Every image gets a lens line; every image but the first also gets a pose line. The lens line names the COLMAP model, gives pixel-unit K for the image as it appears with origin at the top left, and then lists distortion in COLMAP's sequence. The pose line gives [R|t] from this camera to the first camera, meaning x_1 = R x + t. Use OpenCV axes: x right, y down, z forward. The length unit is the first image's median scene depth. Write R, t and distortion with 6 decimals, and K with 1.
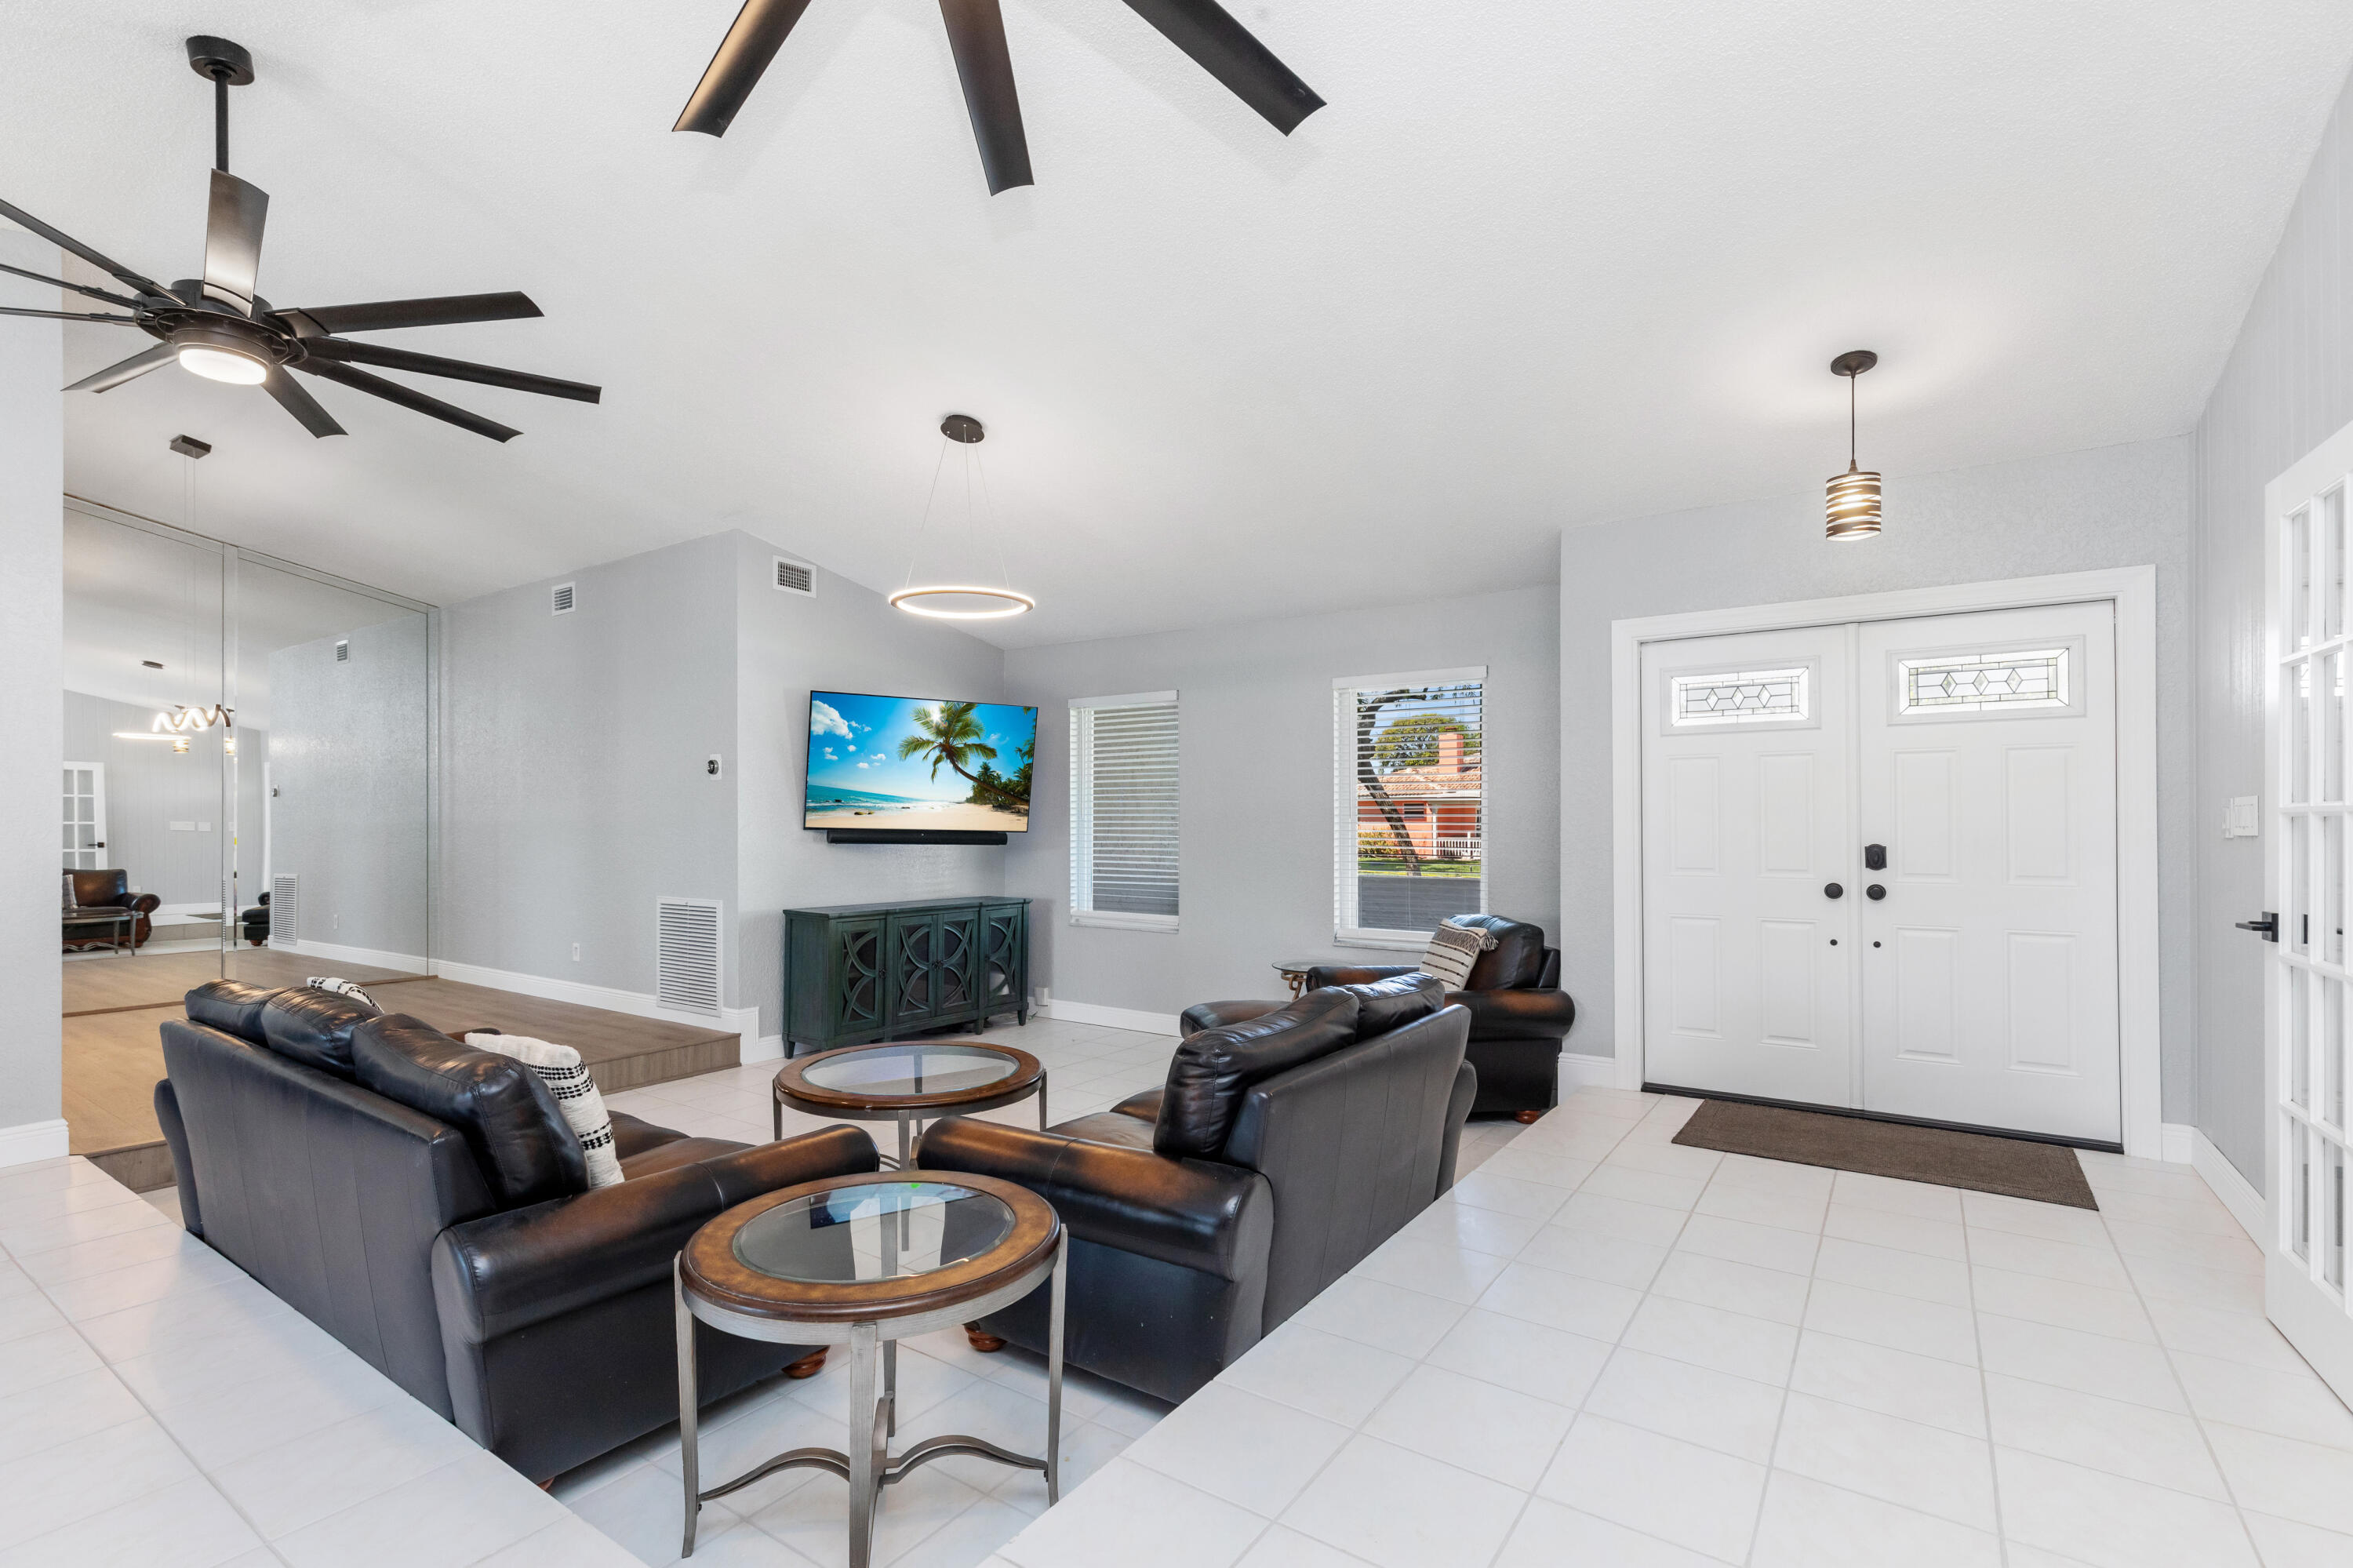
lens RADIAL K [[1075.6, 0, 1176.3], [0, 1075.6, 816.0], [0, 0, 1]] dist [0.010602, -0.002648]
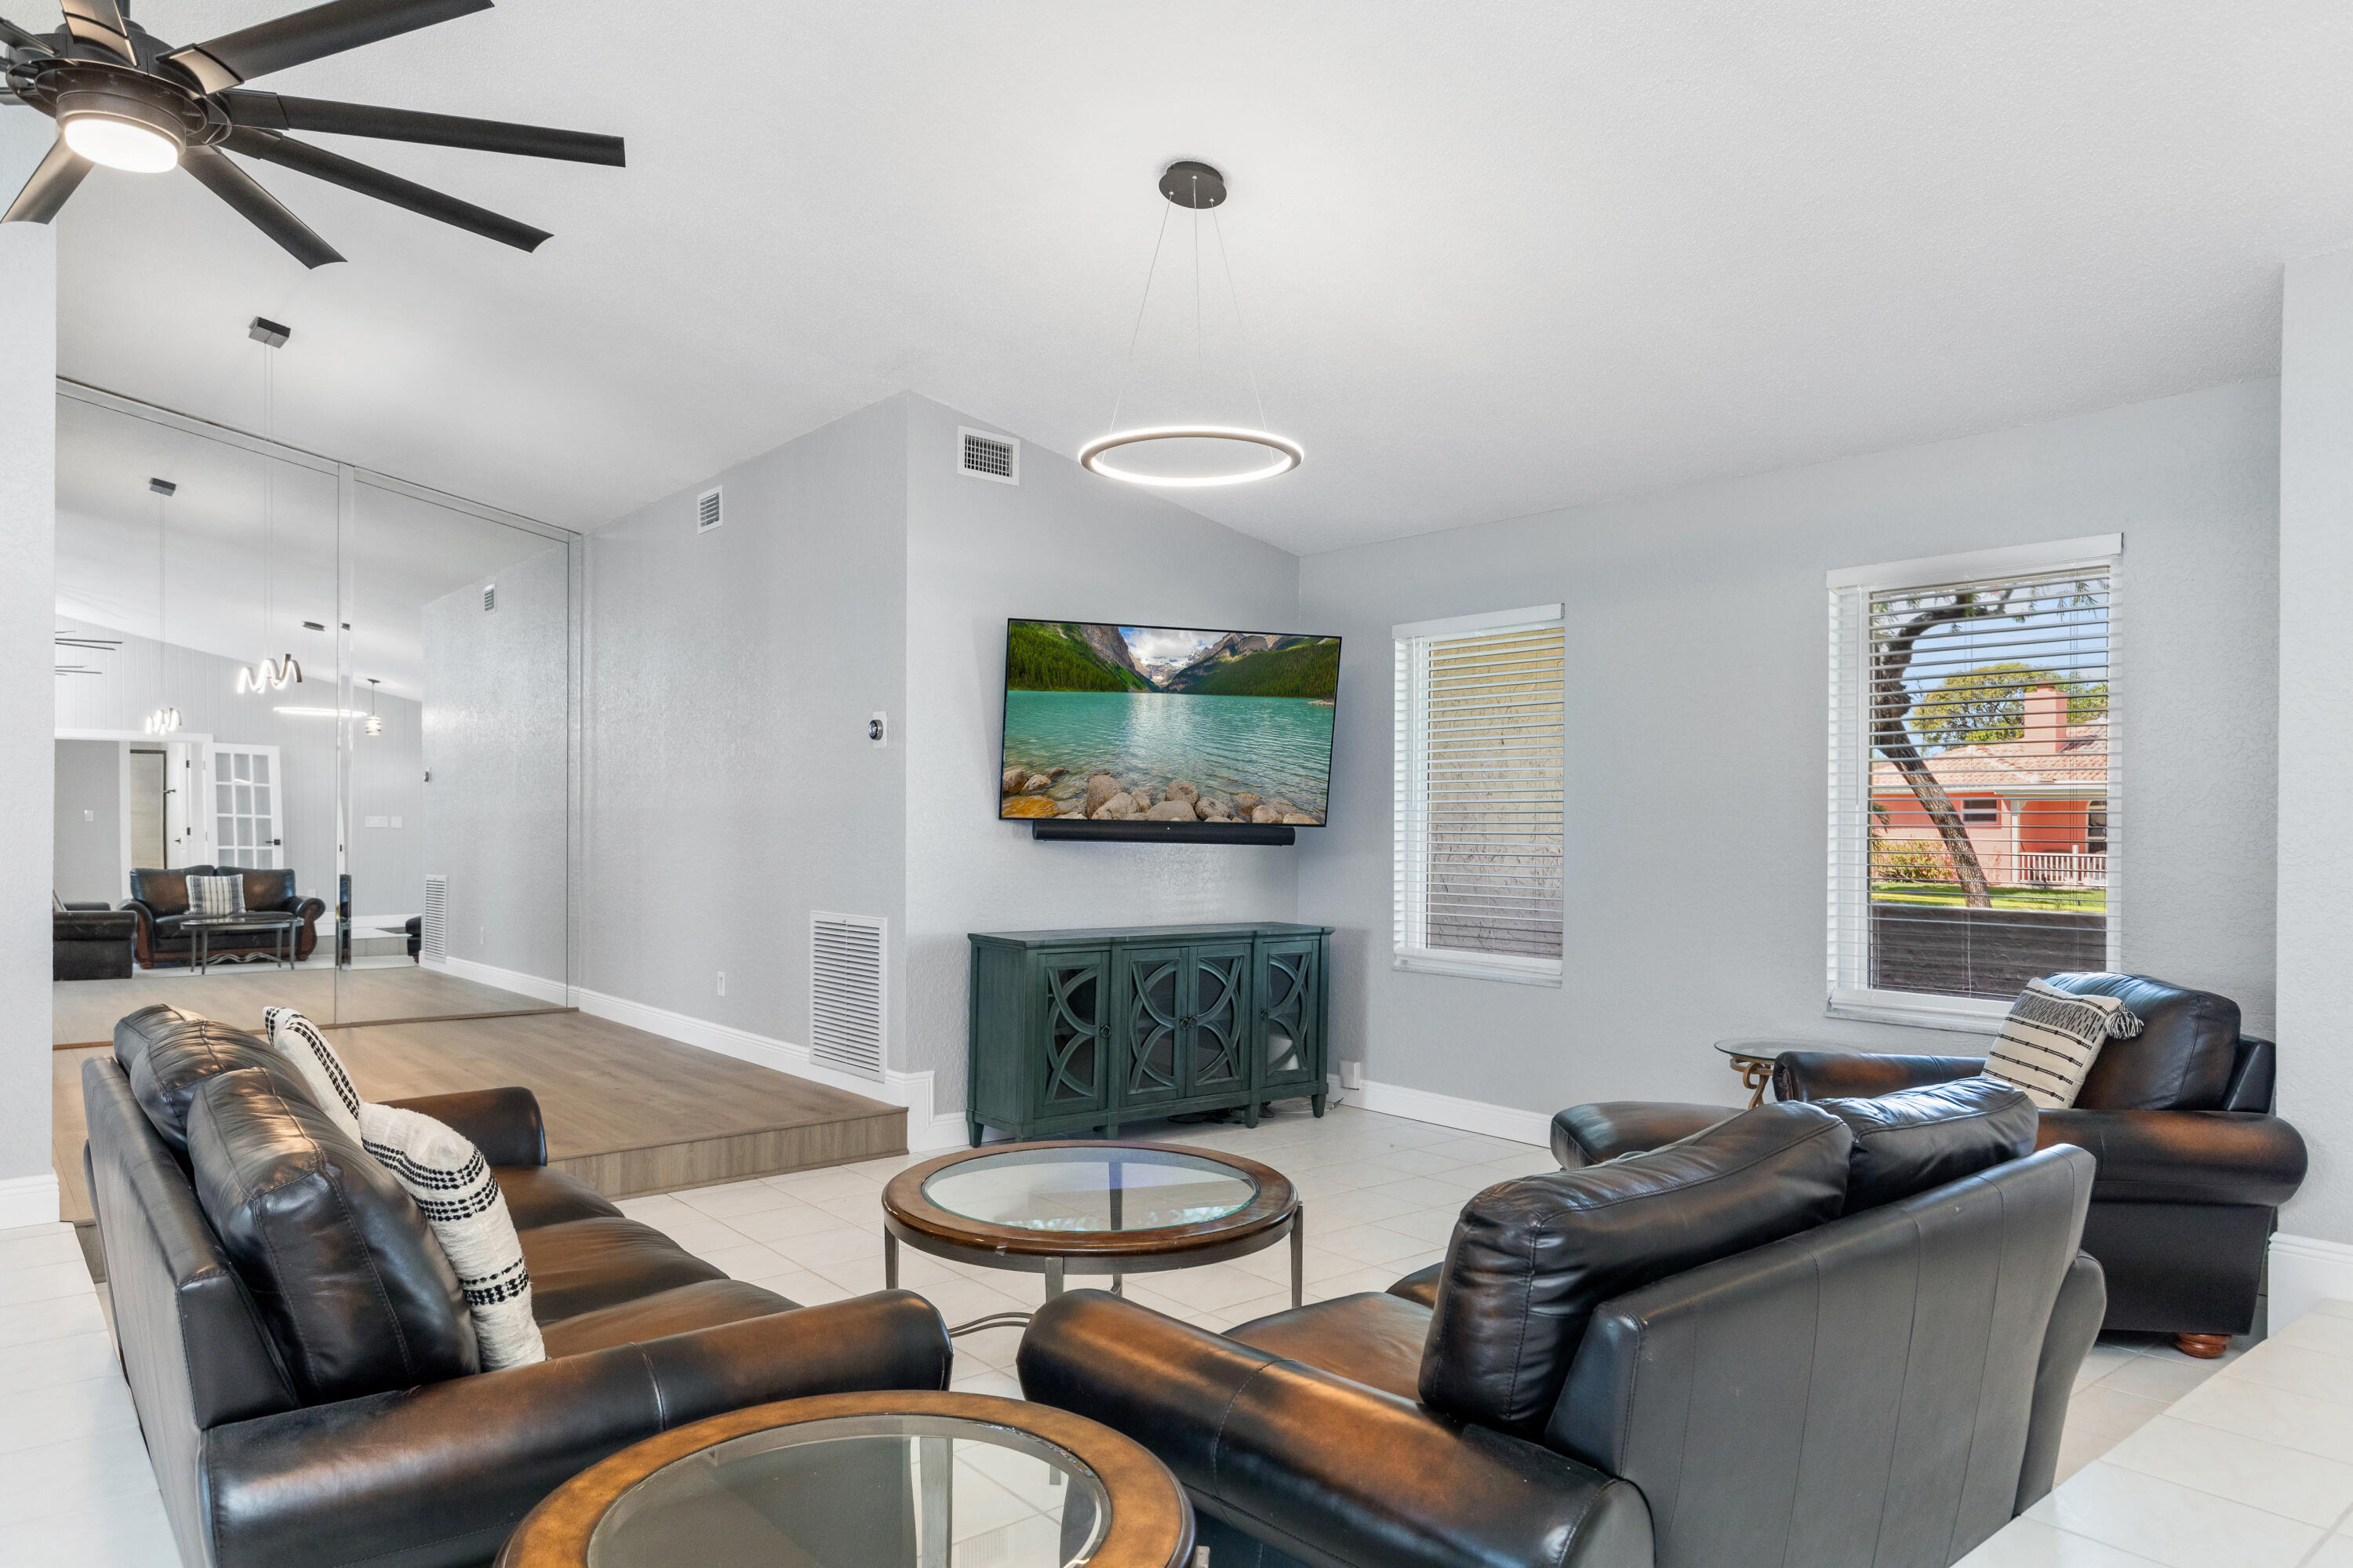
lens RADIAL K [[1458.0, 0, 1182.6], [0, 1458.0, 837.8], [0, 0, 1]] dist [0.014005, -0.006441]
pose [[0.960707, 0.006499, -0.277488, 0.030967], [-0.003156, 0.999917, 0.012492, 0.013033], [0.277546, -0.011125, 0.960648, 0.134781]]
